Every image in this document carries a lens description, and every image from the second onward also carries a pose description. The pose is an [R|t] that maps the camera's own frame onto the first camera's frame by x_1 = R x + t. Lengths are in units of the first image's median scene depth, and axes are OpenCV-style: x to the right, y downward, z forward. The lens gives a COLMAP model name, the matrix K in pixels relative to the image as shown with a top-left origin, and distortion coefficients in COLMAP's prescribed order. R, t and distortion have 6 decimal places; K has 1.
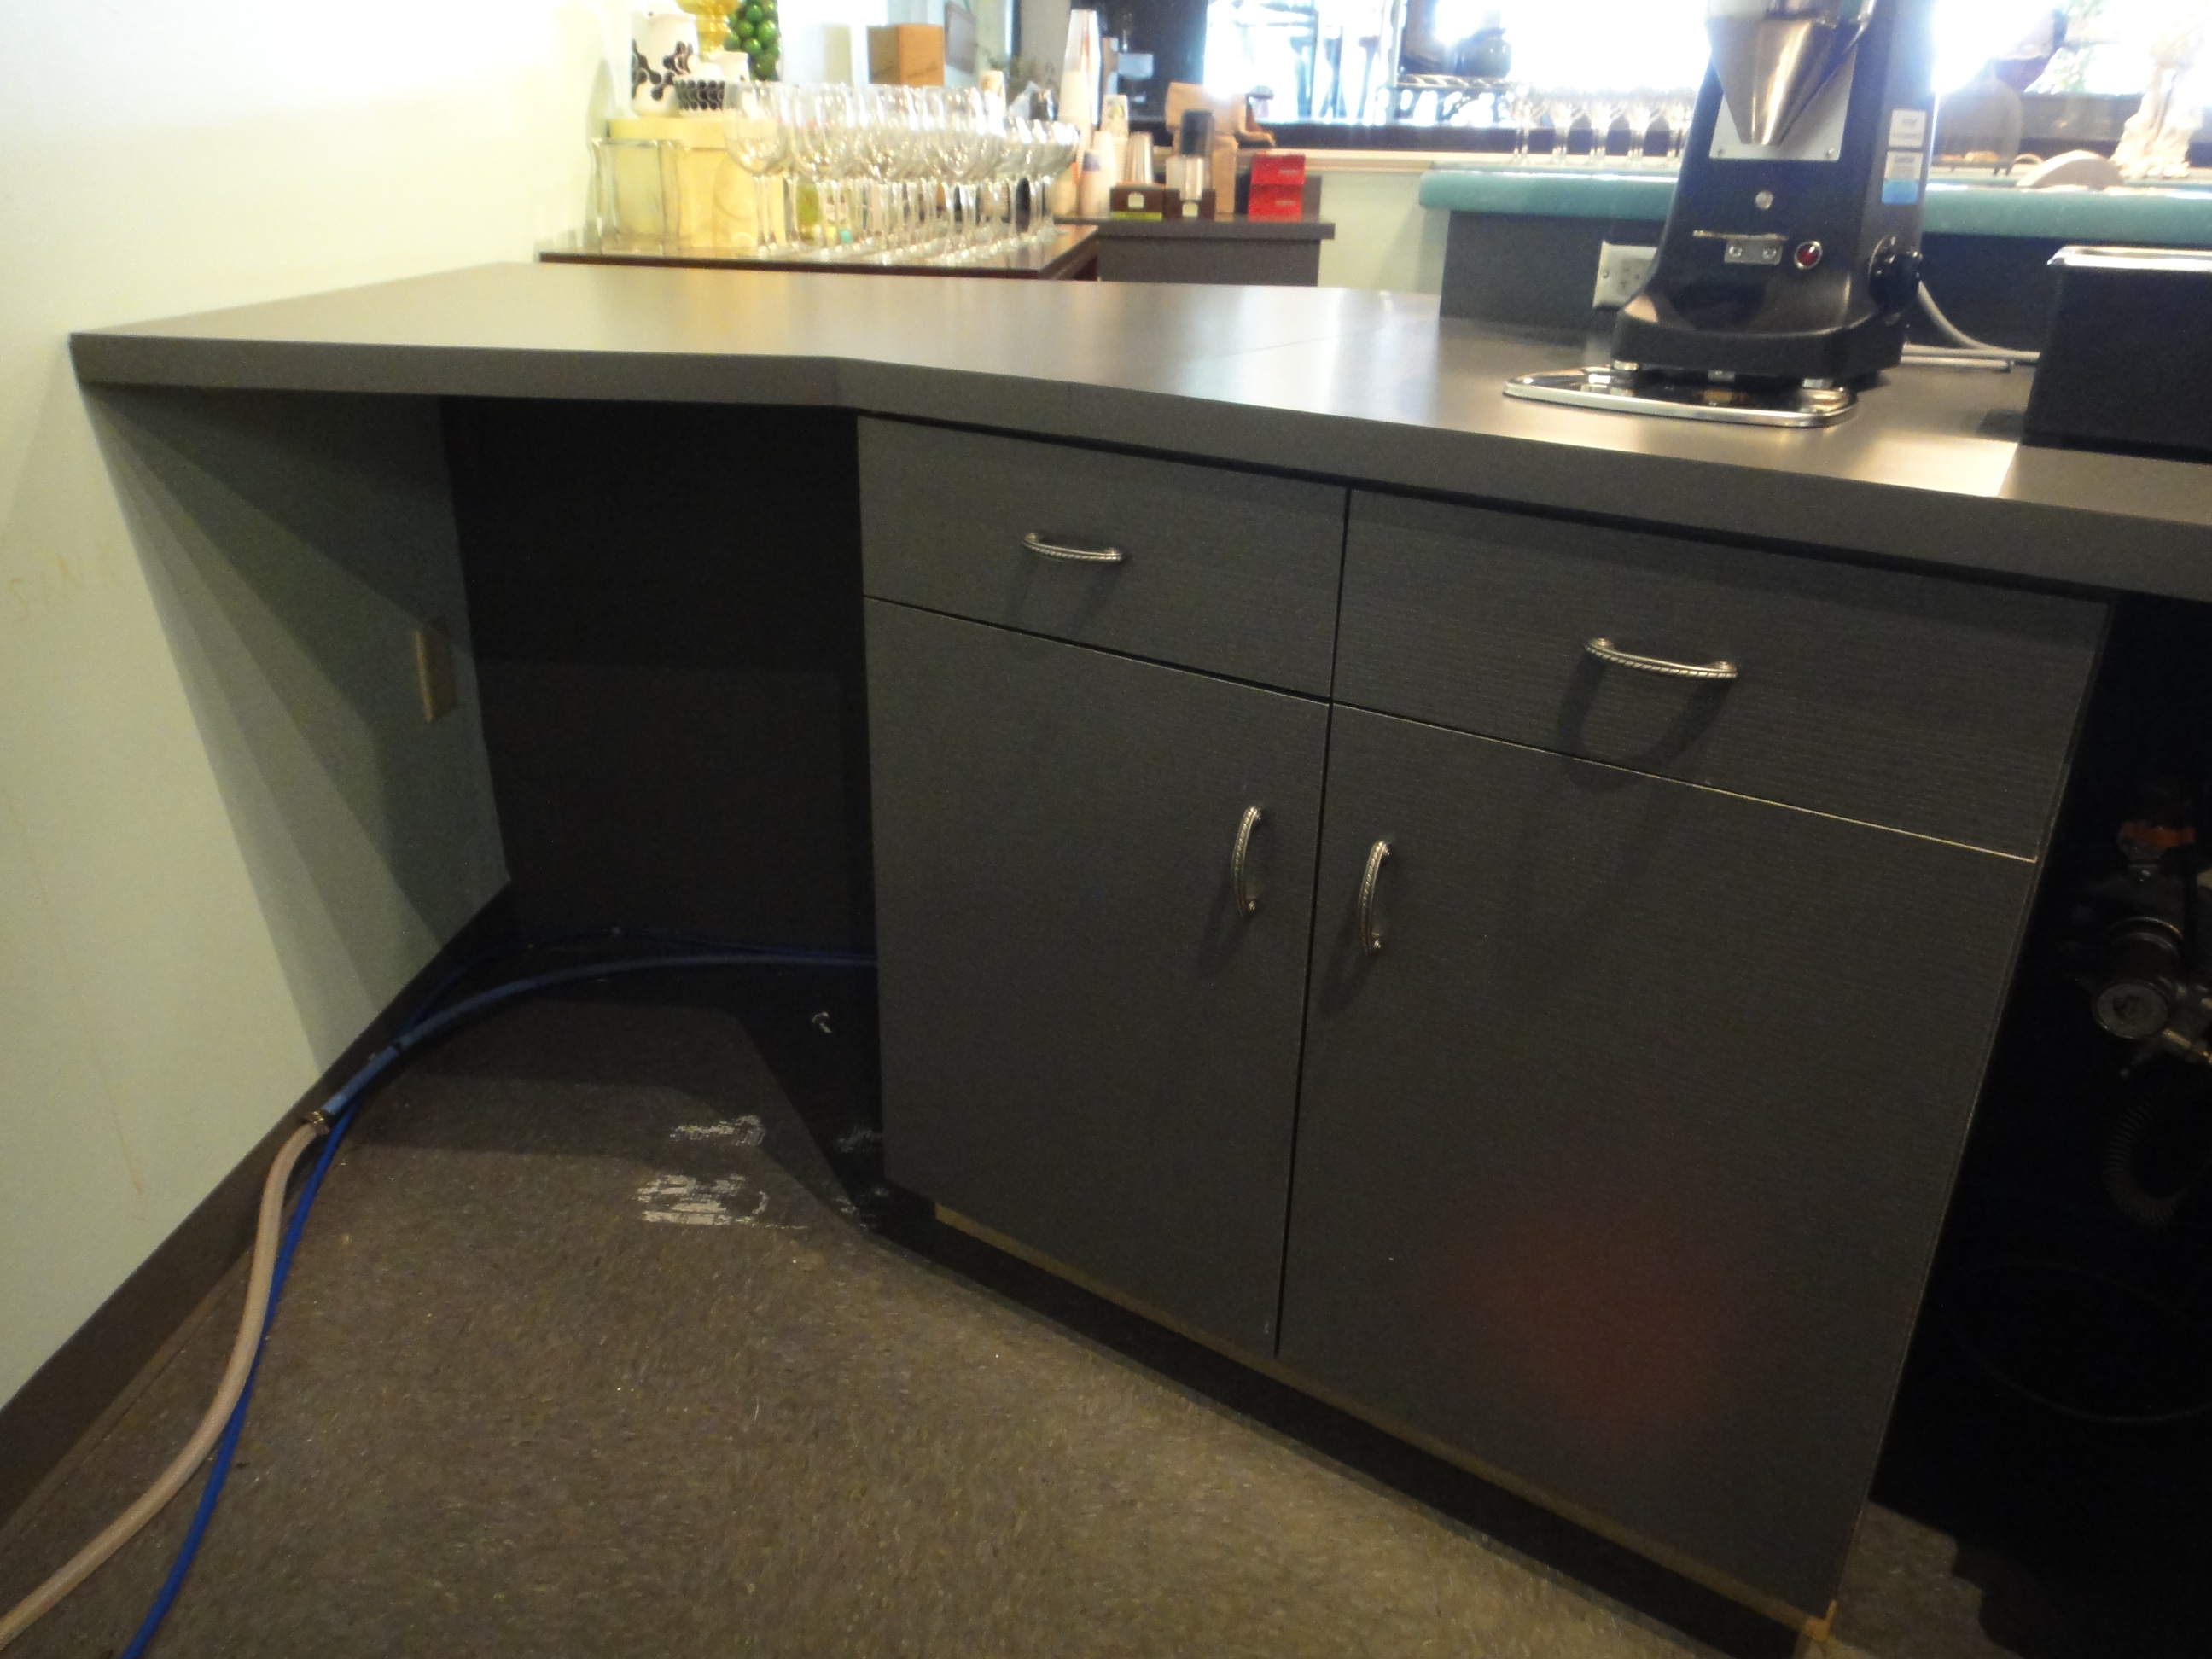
lens RADIAL K [[1590.7, 0, 1110.8], [0, 1590.7, 820.8], [0, 0, 1]] dist [0.006634, 0.010828]
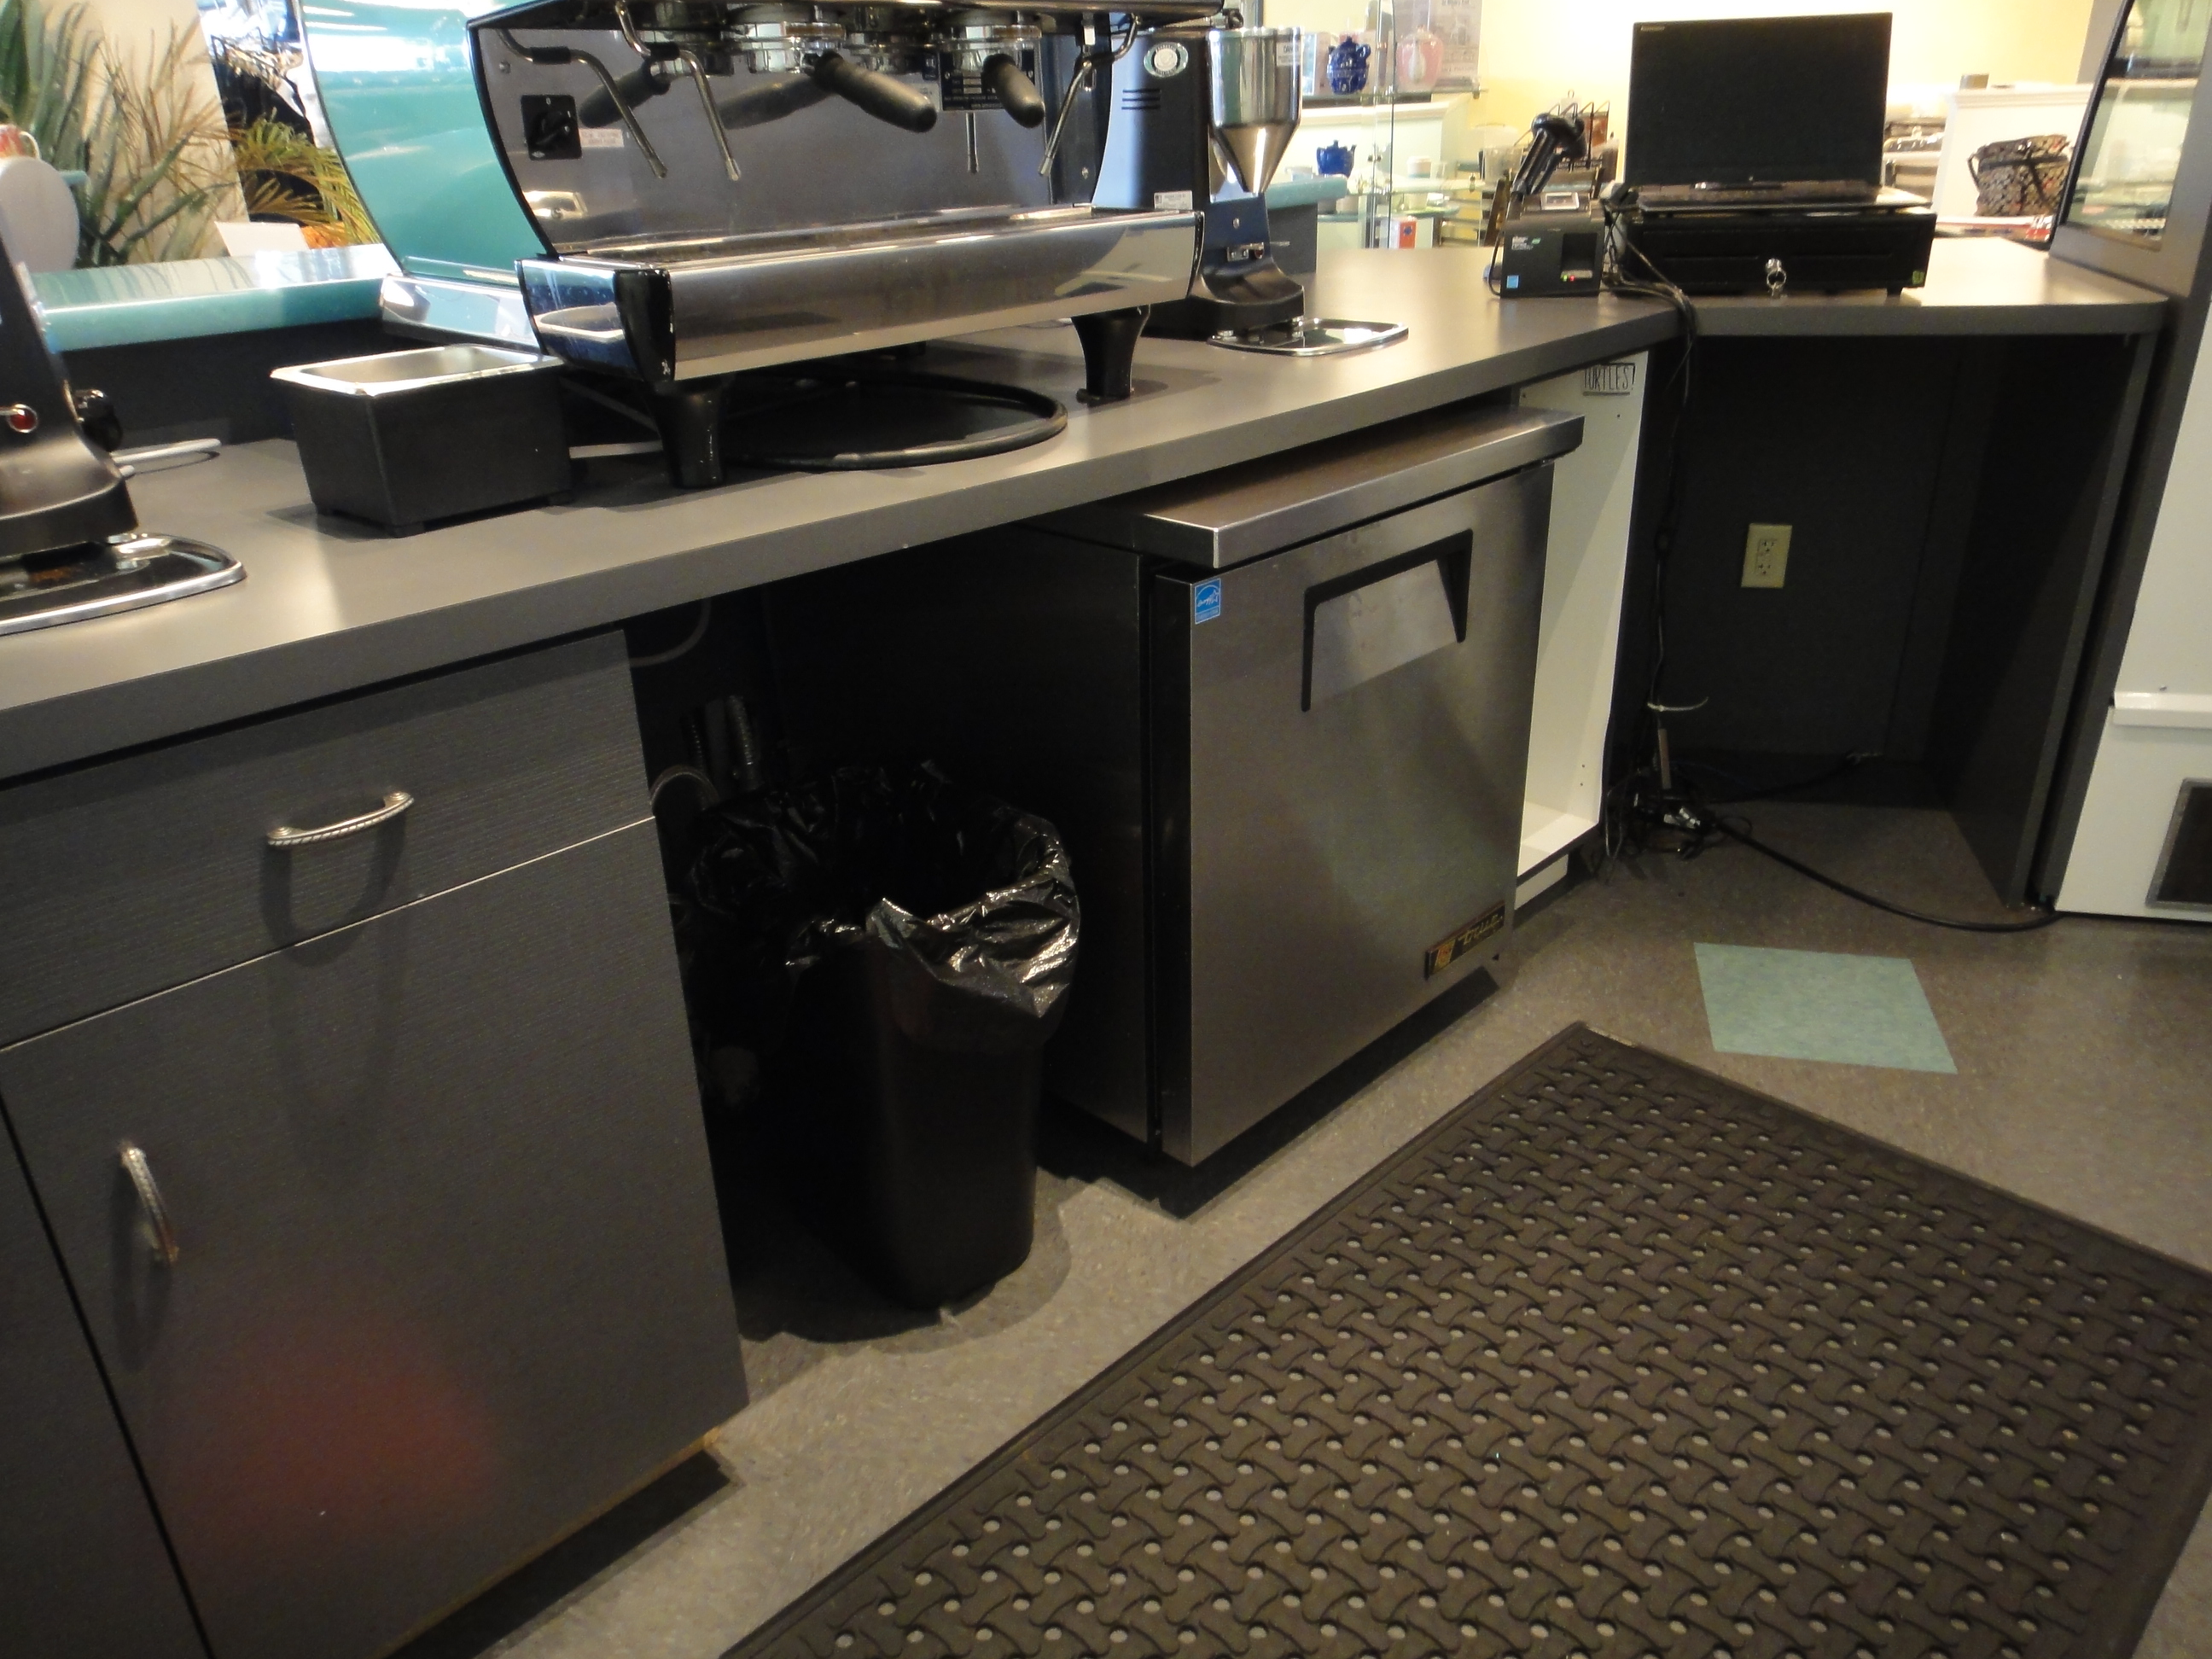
lens RADIAL K [[1590.7, 0, 1124.5], [0, 1590.7, 814.0], [0, 0, 1]] dist [0.006634, 0.010828]
pose [[0.174539, -0.437137, 0.882297, -0.310521], [0.417023, 0.844536, 0.335932, -0.151364], [-0.891980, 0.309304, 0.329701, 0.114266]]
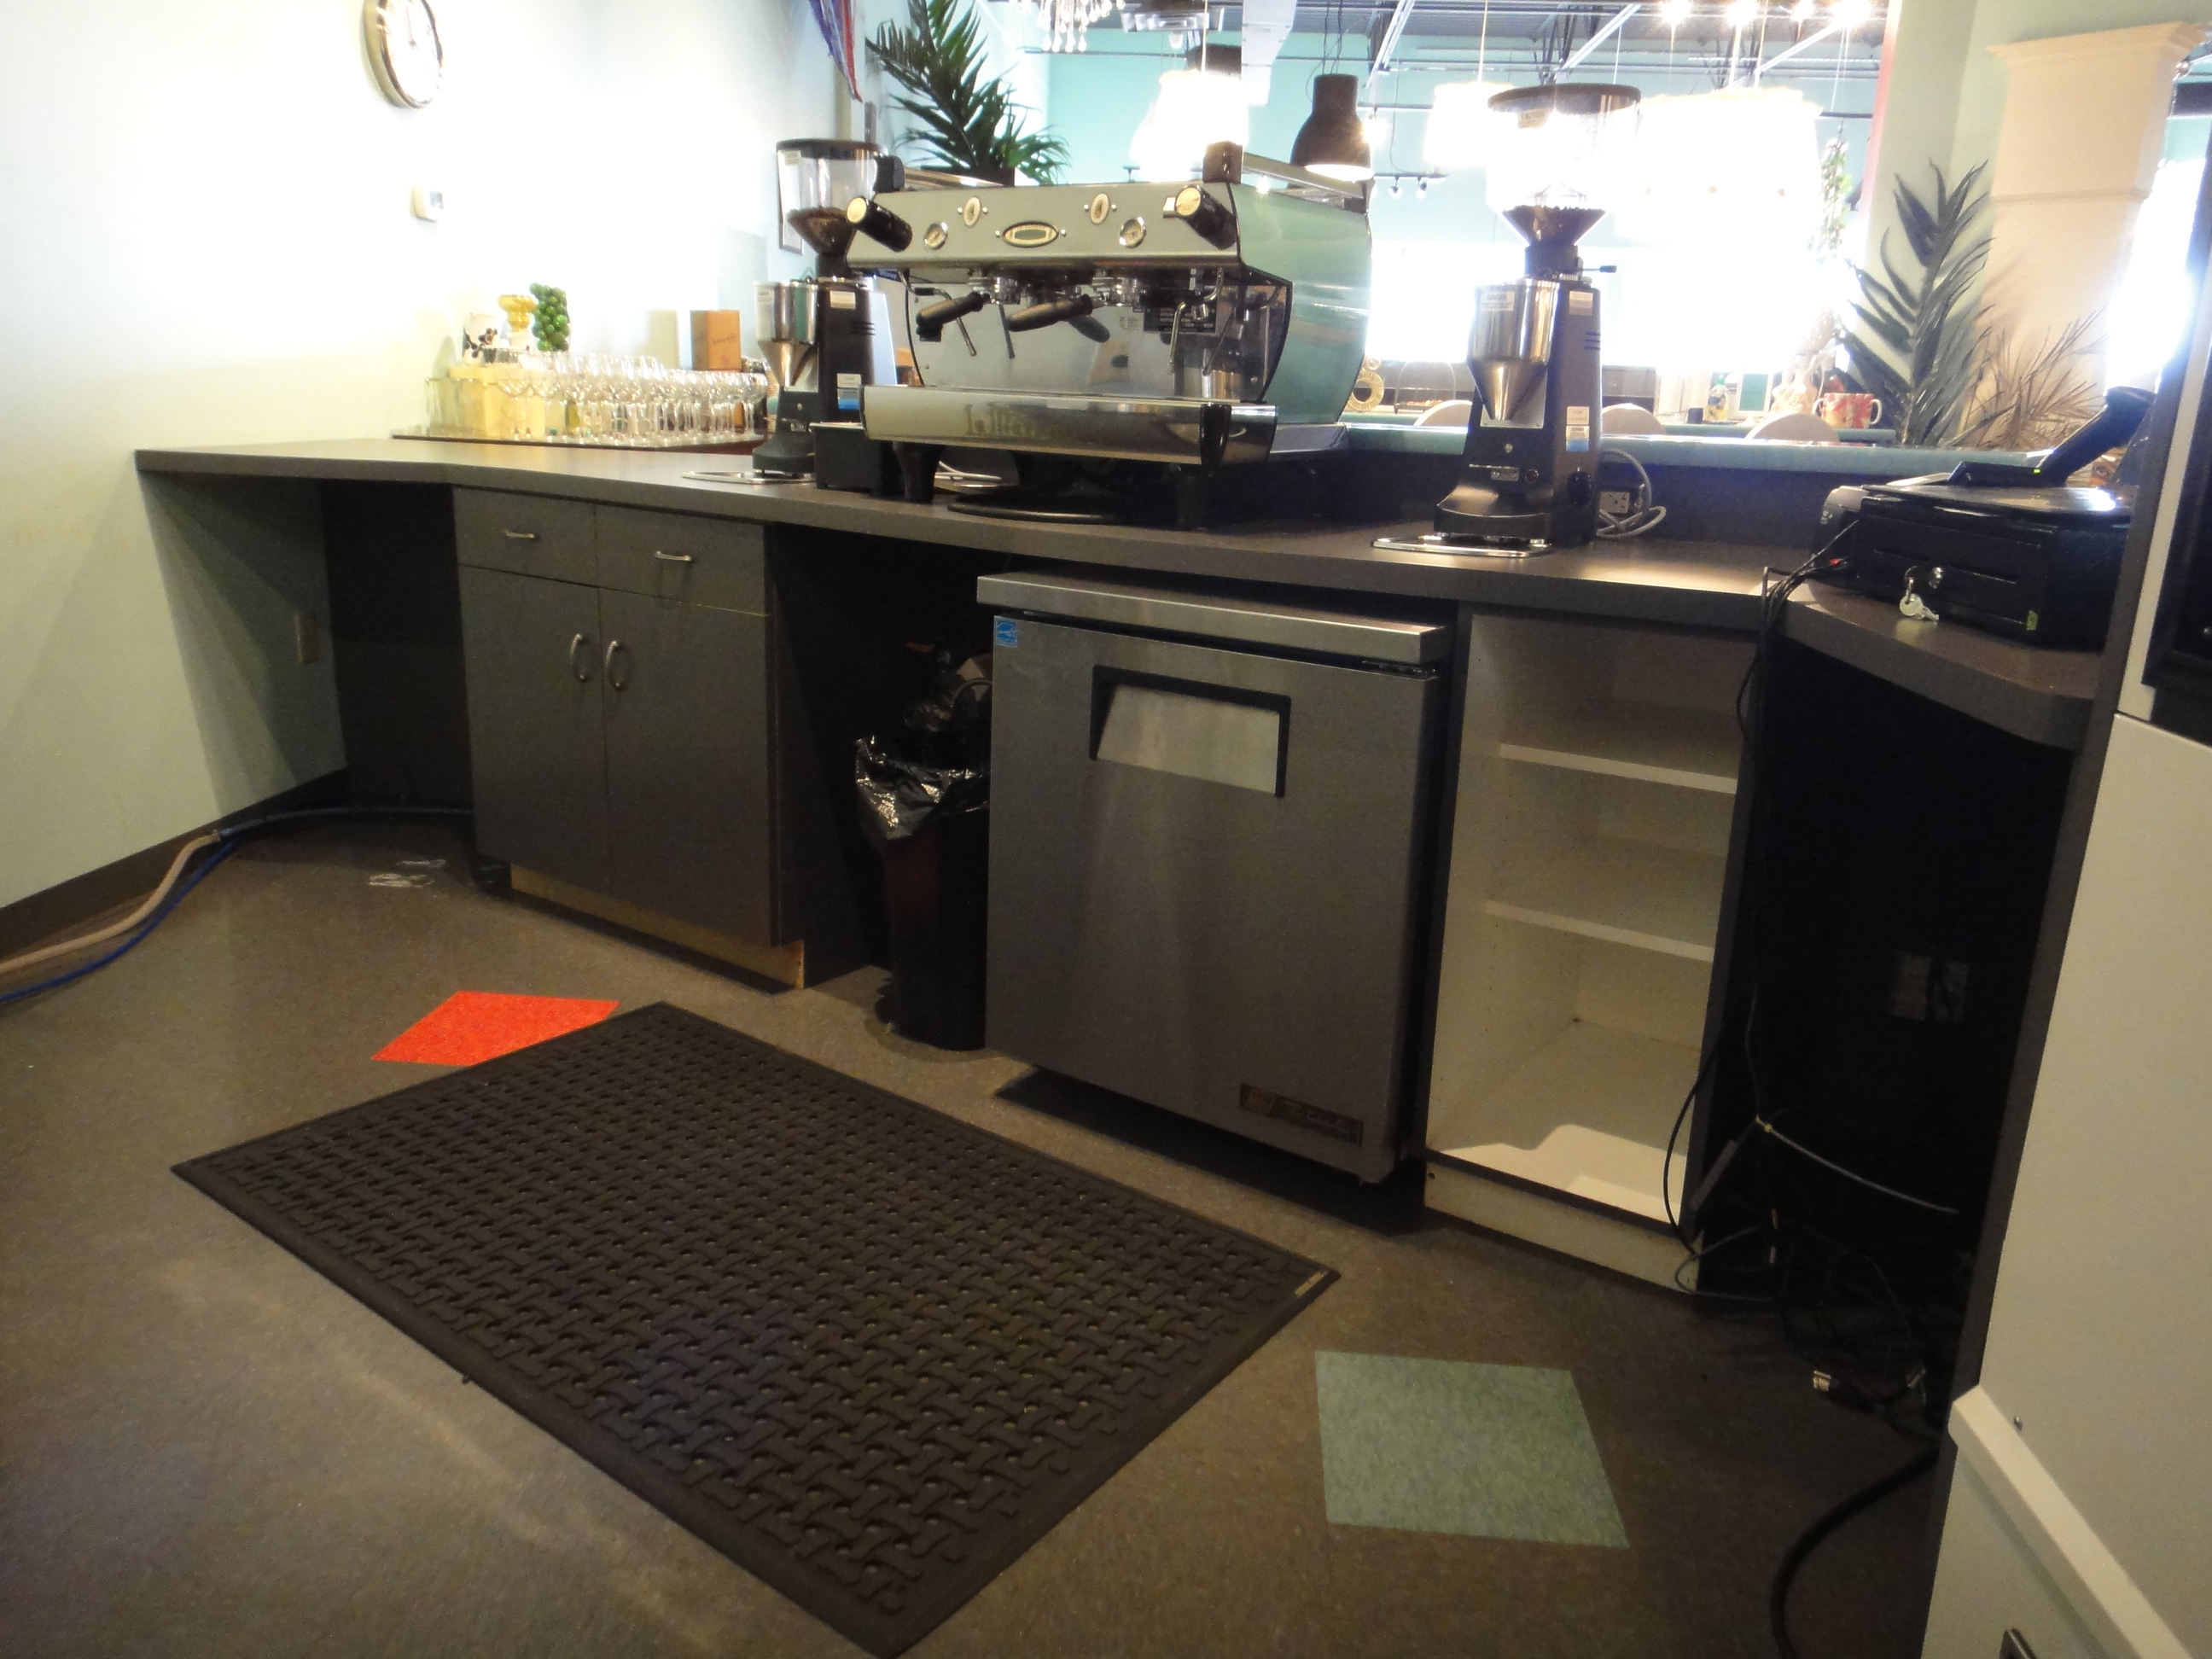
lens RADIAL K [[1590.7, 0, 1107.1], [0, 1590.7, 820.8], [0, 0, 1]] dist [0.006634, 0.010828]
pose [[0.999407, 0.021695, -0.026744, 0.746807], [-0.025174, 0.990183, -0.137489, 0.454672], [0.023498, 0.138080, 0.990142, -1.066975]]
